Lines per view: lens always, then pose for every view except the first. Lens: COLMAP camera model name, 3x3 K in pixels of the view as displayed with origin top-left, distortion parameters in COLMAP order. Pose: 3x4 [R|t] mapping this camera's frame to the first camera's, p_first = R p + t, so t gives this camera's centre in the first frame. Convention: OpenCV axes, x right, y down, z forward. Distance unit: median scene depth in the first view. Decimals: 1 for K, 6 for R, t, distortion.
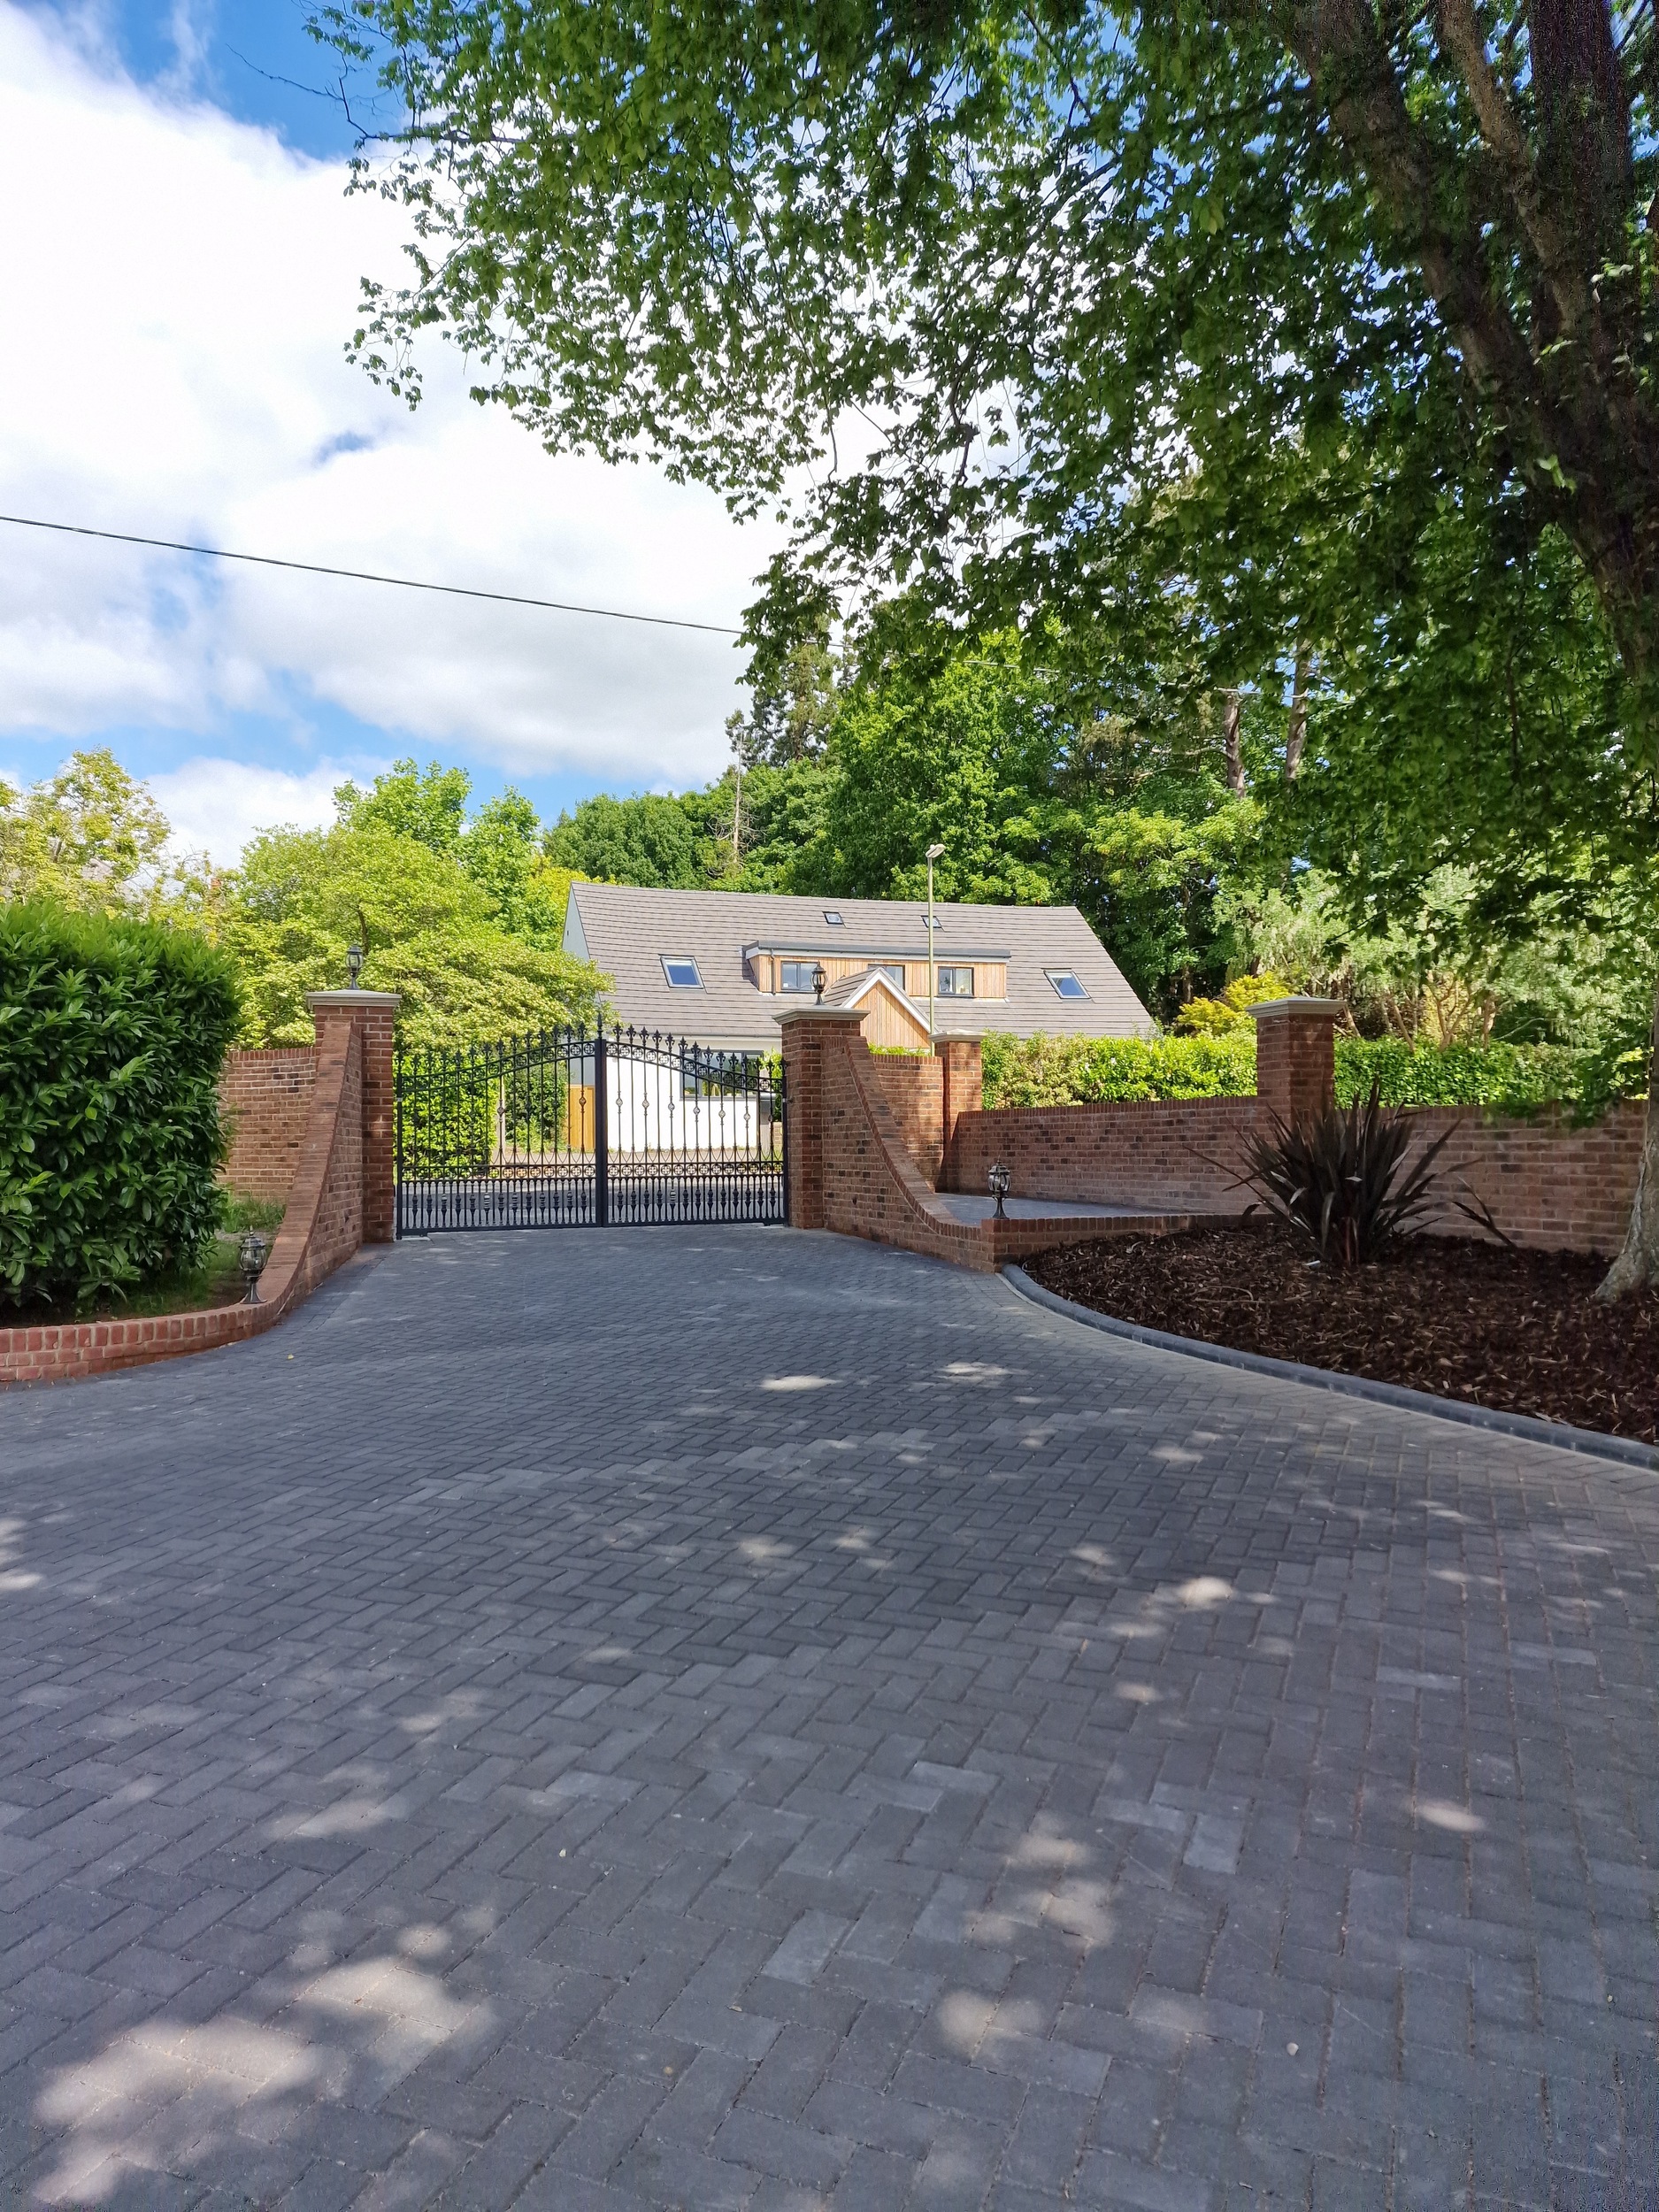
lens RADIAL K [[1426.5, 0, 811.4], [0, 1426.5, 1146.9], [0, 0, 1]] dist [0.141626, -0.053972]
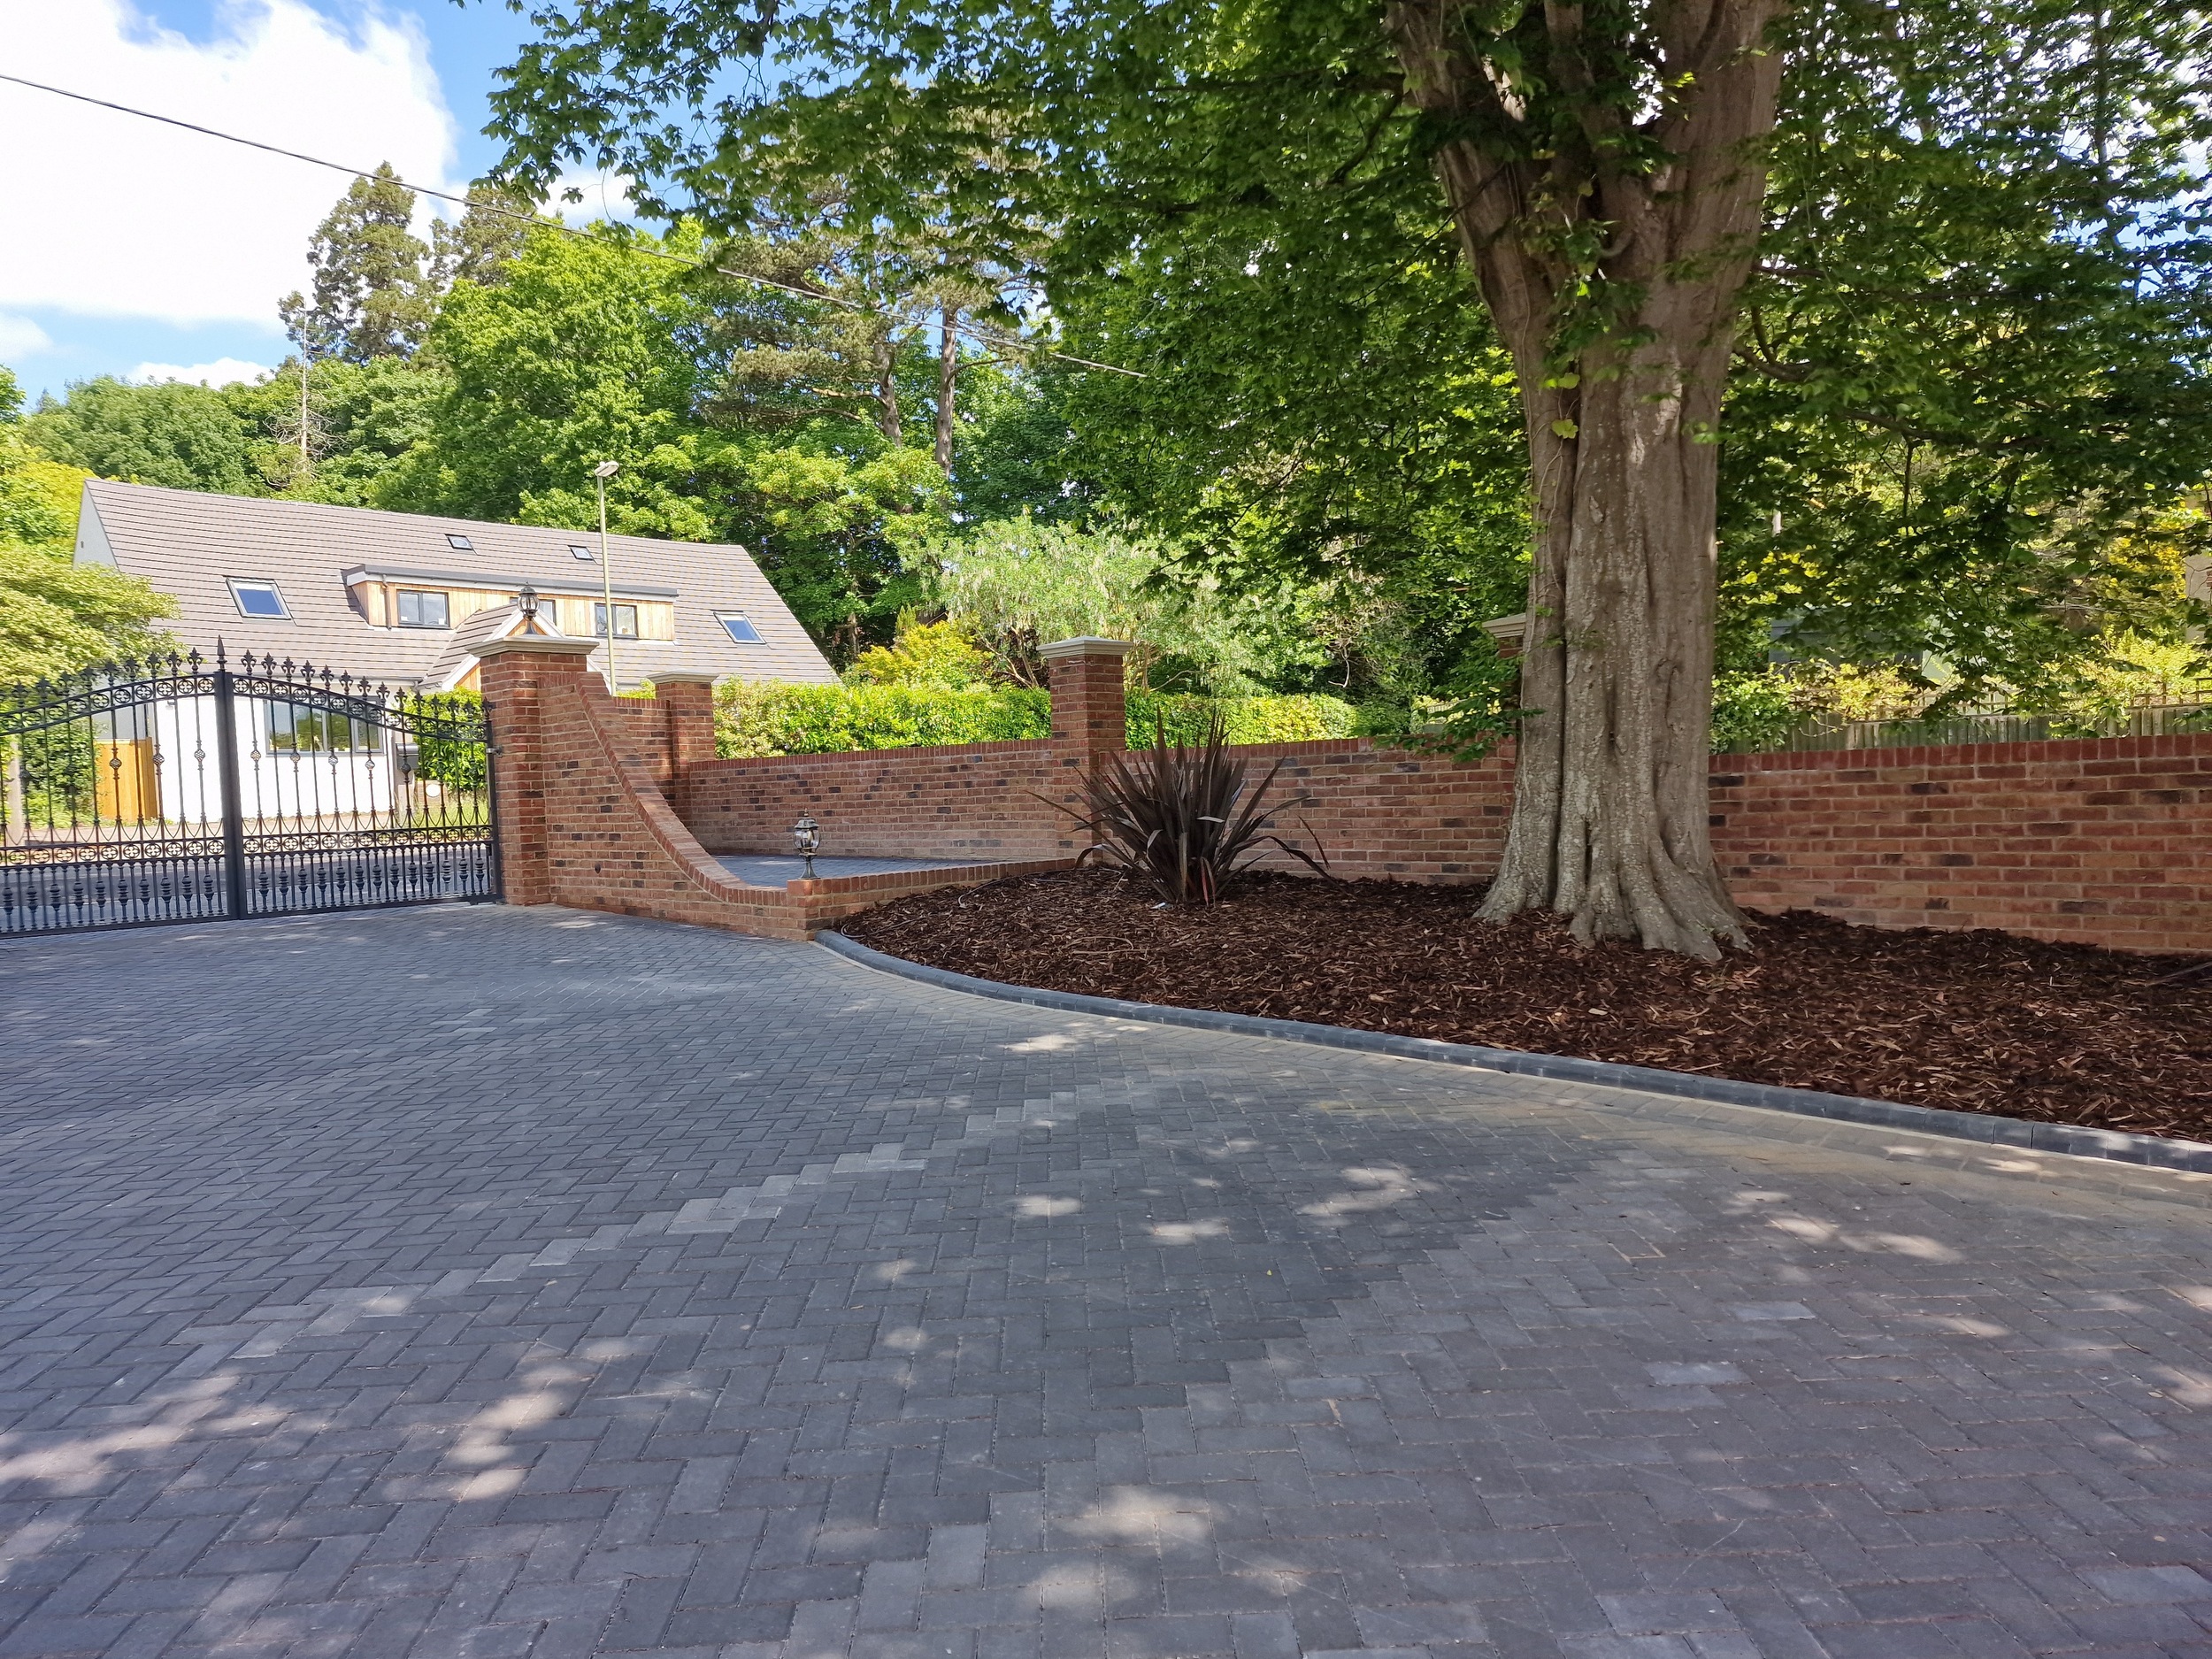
lens RADIAL K [[1461.6, 0, 1112.9], [0, 1461.6, 837.7], [0, 0, 1]] dist [0.076077, -0.060010]
pose [[0.901481, -0.040573, 0.430912, -0.021278], [0.029884, 0.999055, 0.031549, 0.000442], [-0.431785, -0.015563, 0.901842, 0.027854]]
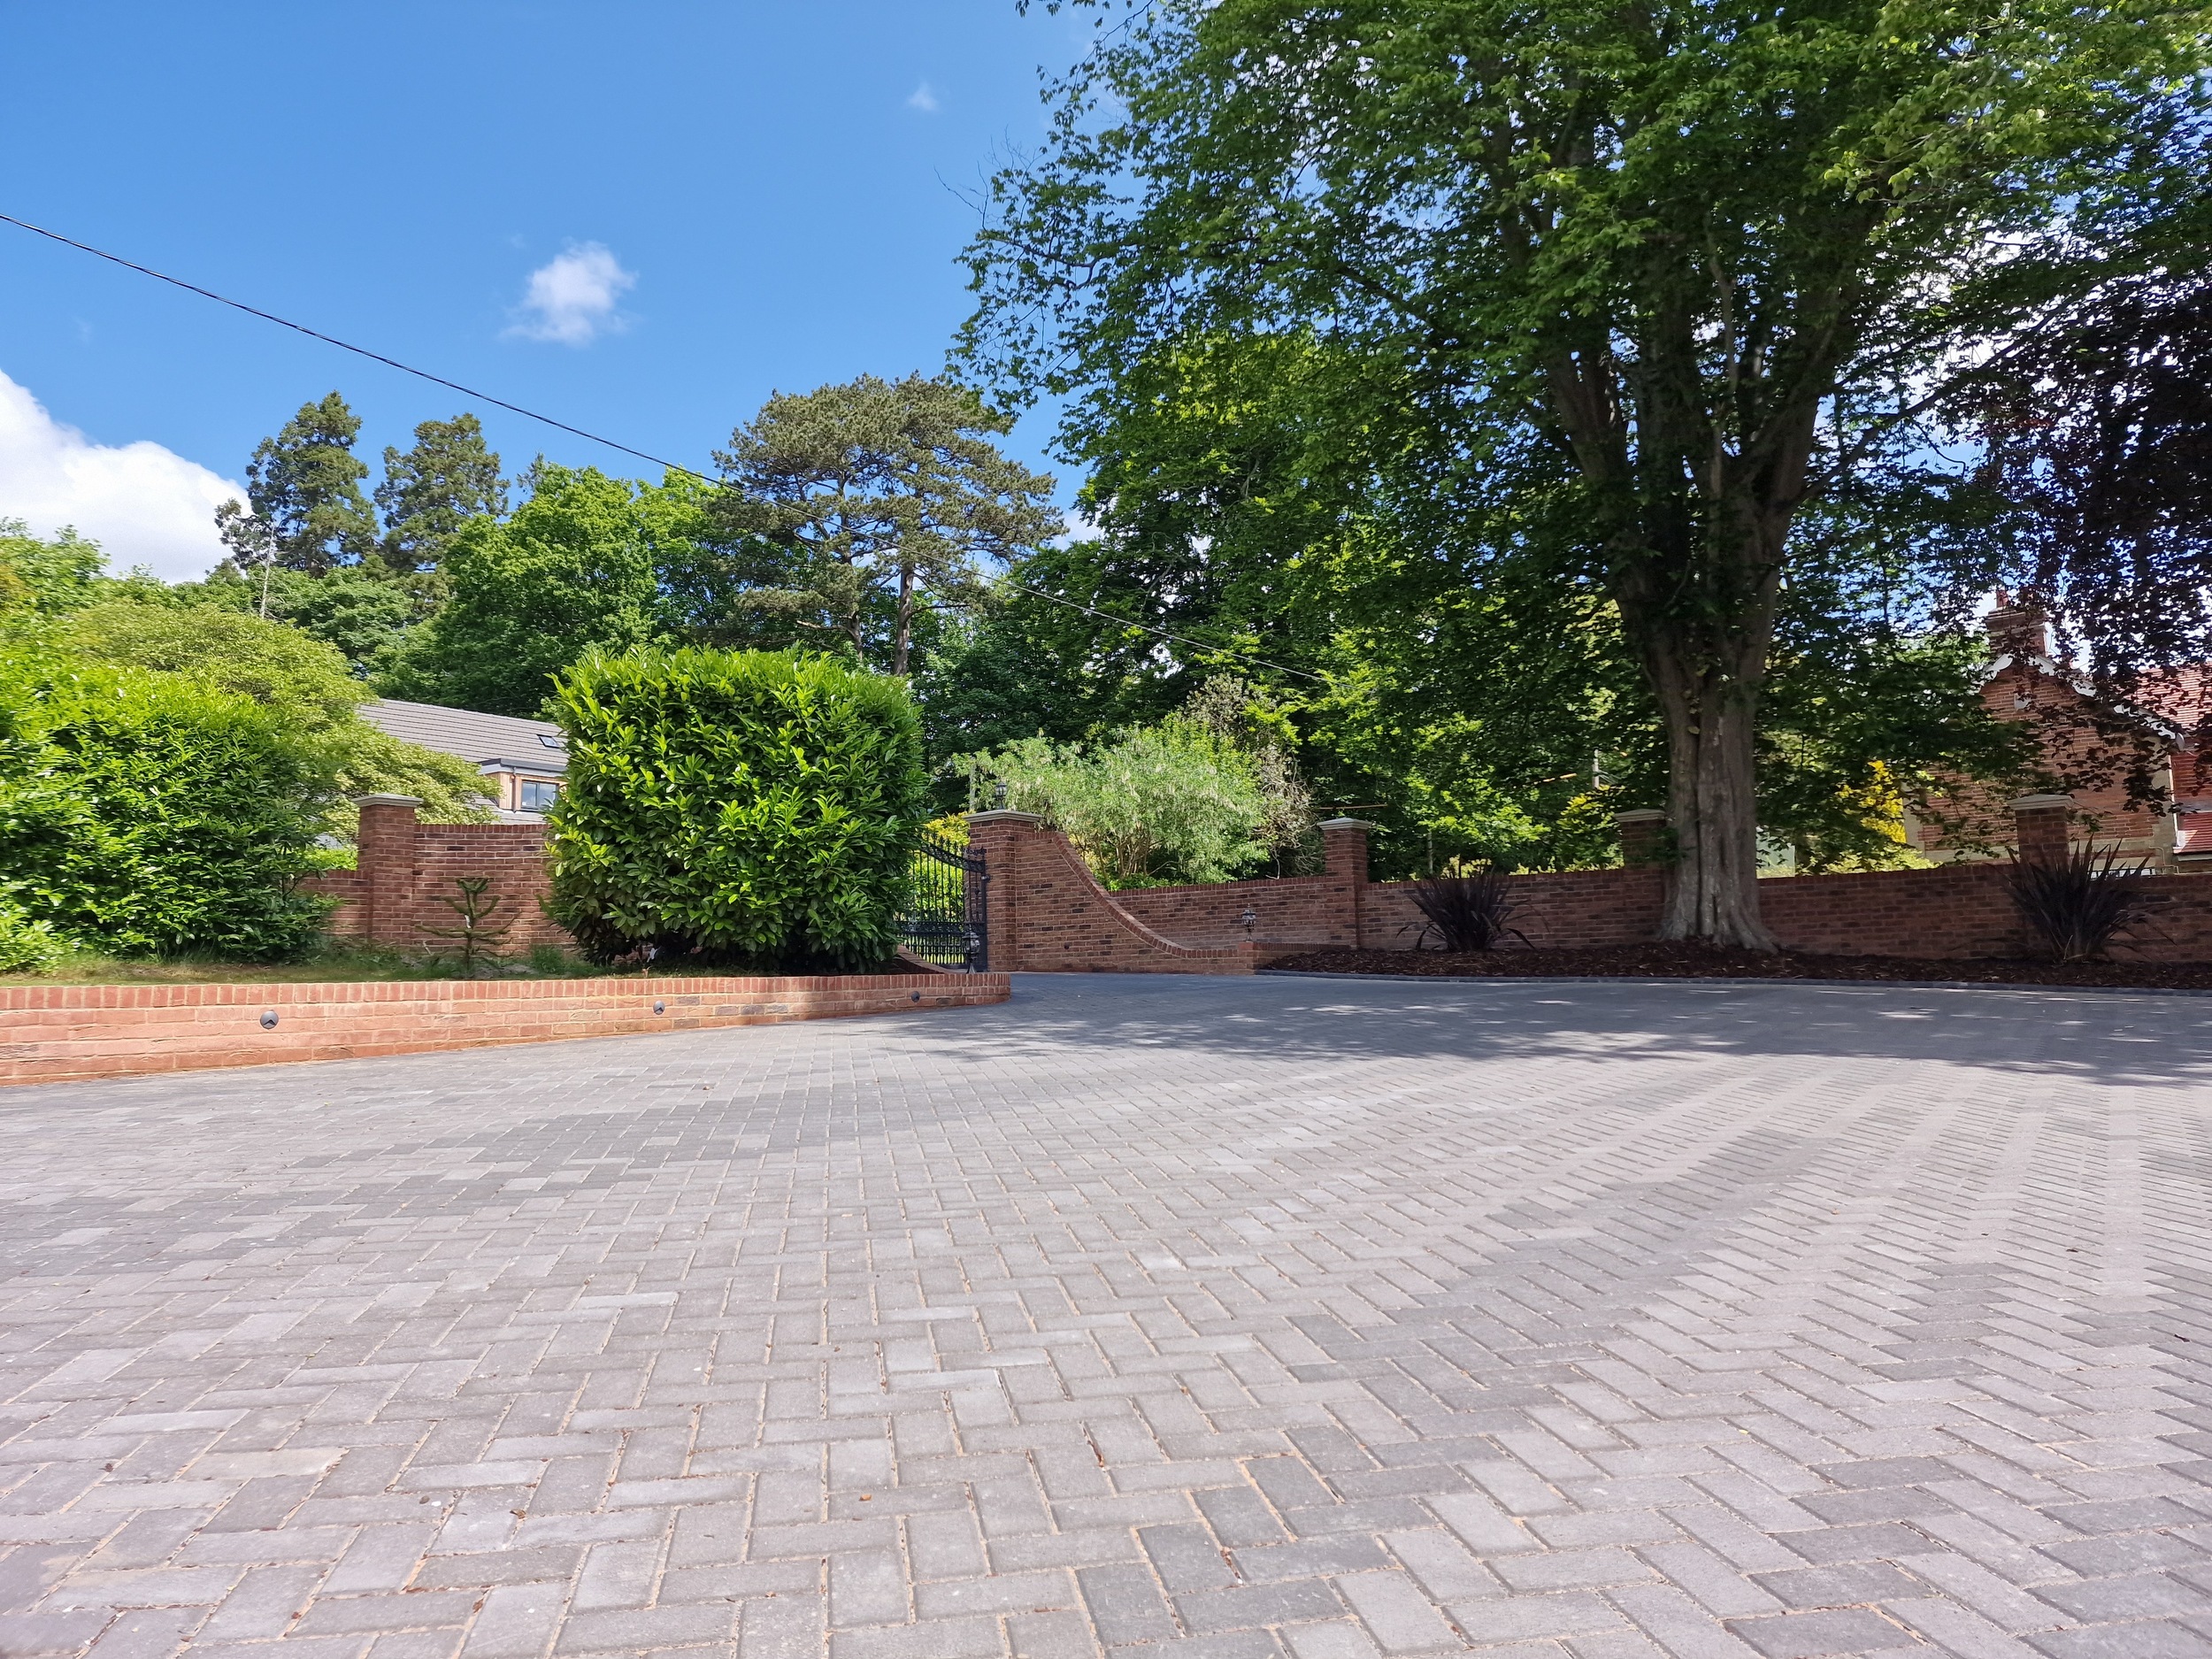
lens RADIAL K [[1461.6, 0, 1112.9], [0, 1461.6, 837.7], [0, 0, 1]] dist [0.076077, -0.060010]
pose [[0.829015, 0.049127, 0.557064, -0.227781], [0.015648, 0.993706, -0.110920, 0.028059], [-0.559007, 0.100671, 0.823029, -0.067729]]
